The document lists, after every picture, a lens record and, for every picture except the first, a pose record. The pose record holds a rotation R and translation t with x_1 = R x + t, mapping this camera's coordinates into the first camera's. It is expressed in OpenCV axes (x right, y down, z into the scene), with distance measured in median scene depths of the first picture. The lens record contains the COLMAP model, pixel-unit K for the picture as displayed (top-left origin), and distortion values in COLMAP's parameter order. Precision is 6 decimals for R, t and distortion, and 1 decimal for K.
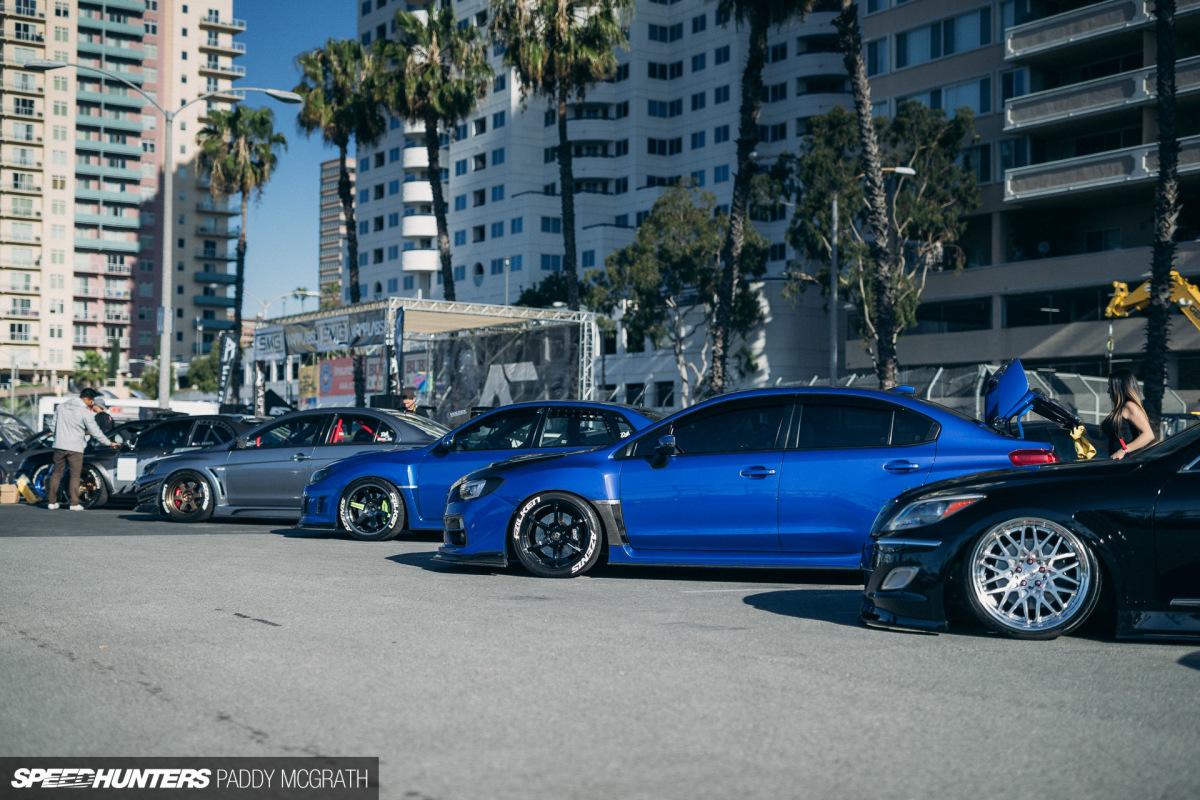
lens RADIAL K [[1662.6, 0, 594.7], [0, 1662.6, 402.9], [0, 0, 1]] dist [0.014724, 0.000000]
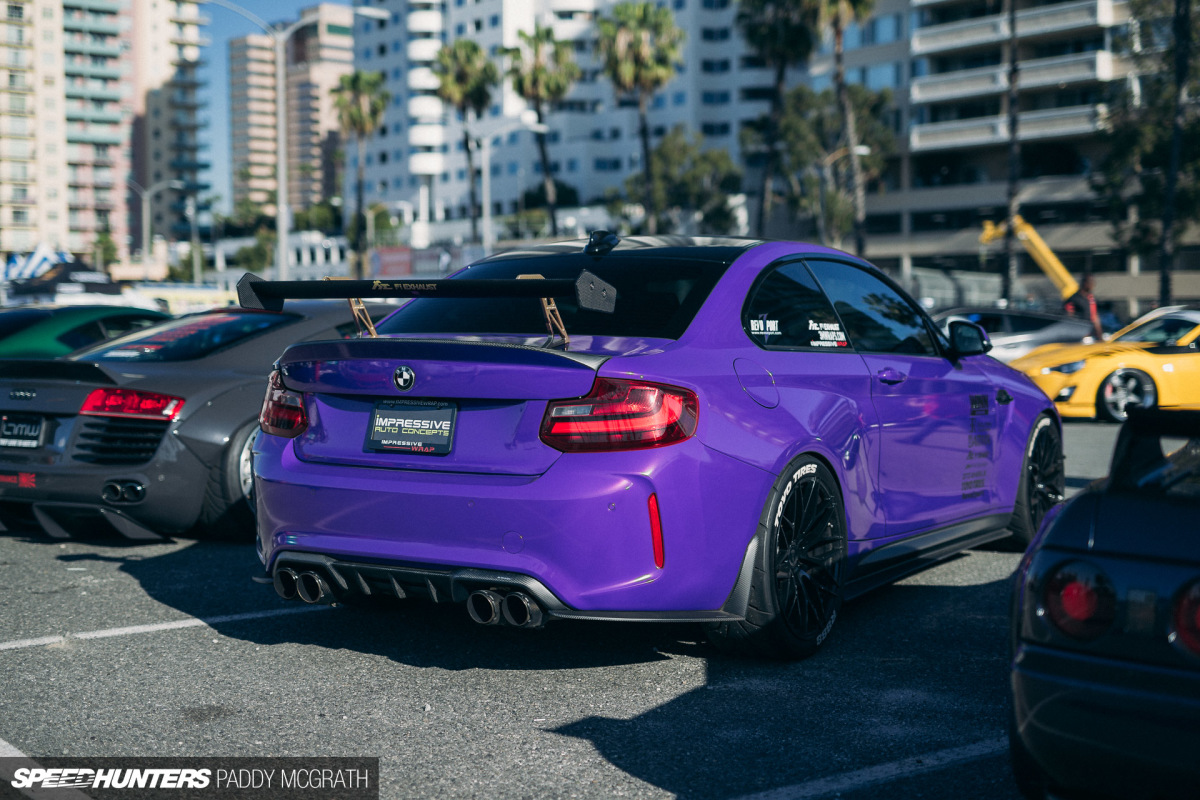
lens RADIAL K [[1662.6, 0, 603.4], [0, 1662.6, 398.3], [0, 0, 1]] dist [0.014724, 0.000000]
pose [[0.996183, -0.018992, 0.085199, -0.051862], [0.012029, 0.996600, 0.081512, -0.007247], [-0.086457, -0.080176, 0.993024, -0.154607]]
